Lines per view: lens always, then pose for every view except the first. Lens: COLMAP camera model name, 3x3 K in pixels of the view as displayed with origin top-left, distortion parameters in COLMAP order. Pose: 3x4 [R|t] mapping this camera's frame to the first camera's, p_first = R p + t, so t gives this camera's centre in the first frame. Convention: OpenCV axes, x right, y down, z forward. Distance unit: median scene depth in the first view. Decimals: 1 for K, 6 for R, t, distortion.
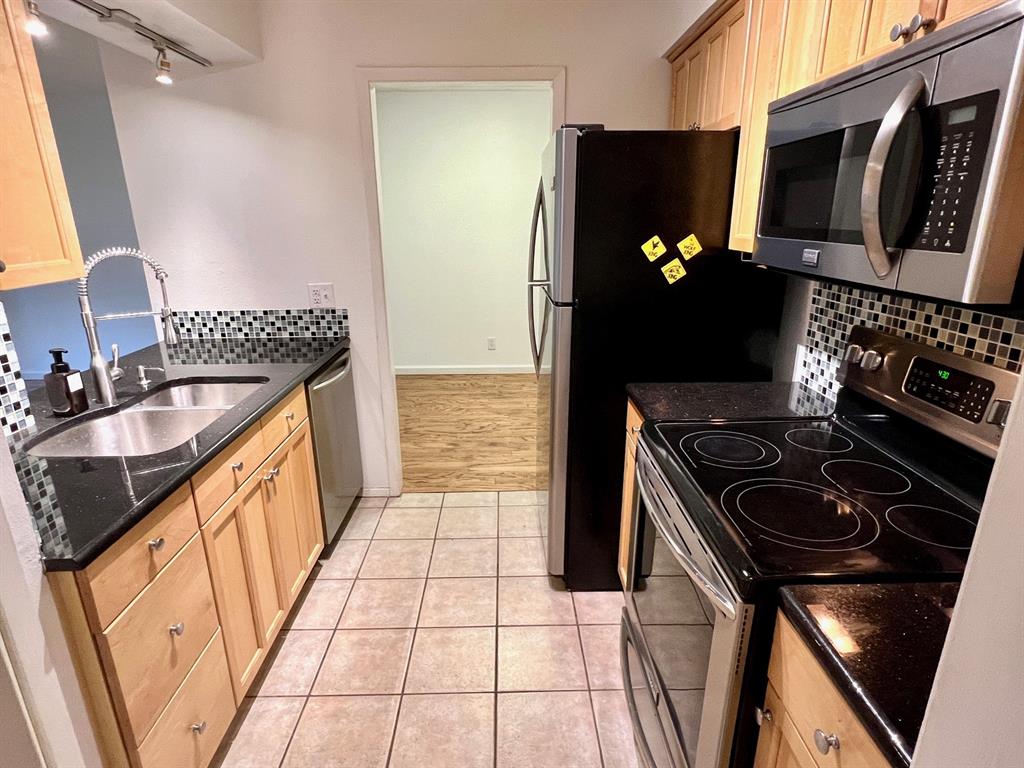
lens RADIAL K [[579.1, 0, 512.0], [0, 579.1, 384.0], [0, 0, 1]] dist [0.000815, 0.000374]
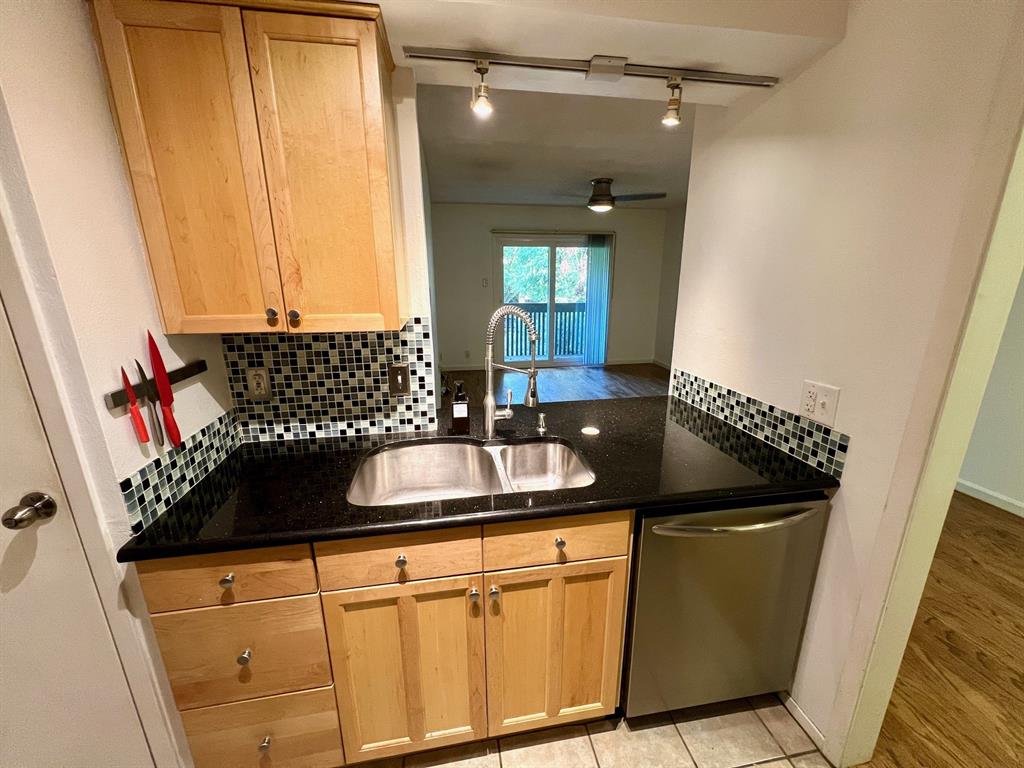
lens RADIAL K [[409.2, 0, 512.0], [0, 409.2, 384.0], [0, 0, 1]] dist [-0.001366, -0.000076]
pose [[0.154951, 0.264603, -0.951828, 0.042711], [-0.281024, 0.935467, 0.214306, -0.171457], [0.947109, 0.234280, 0.219311, 0.570481]]
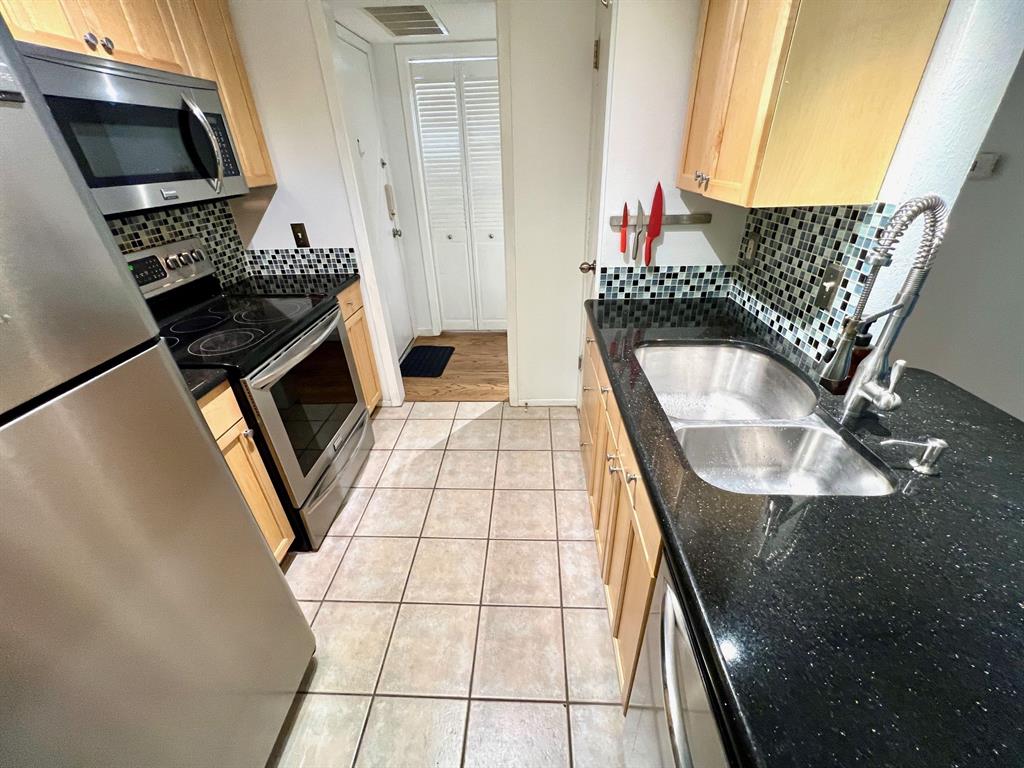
lens RADIAL K [[409.2, 0, 512.0], [0, 409.2, 384.0], [0, 0, 1]] dist [-0.001366, -0.000076]
pose [[-0.997466, 0.005312, 0.070944, -0.207479], [0.054873, 0.692119, 0.719695, -0.267796], [-0.045279, 0.721764, -0.690656, 0.922306]]
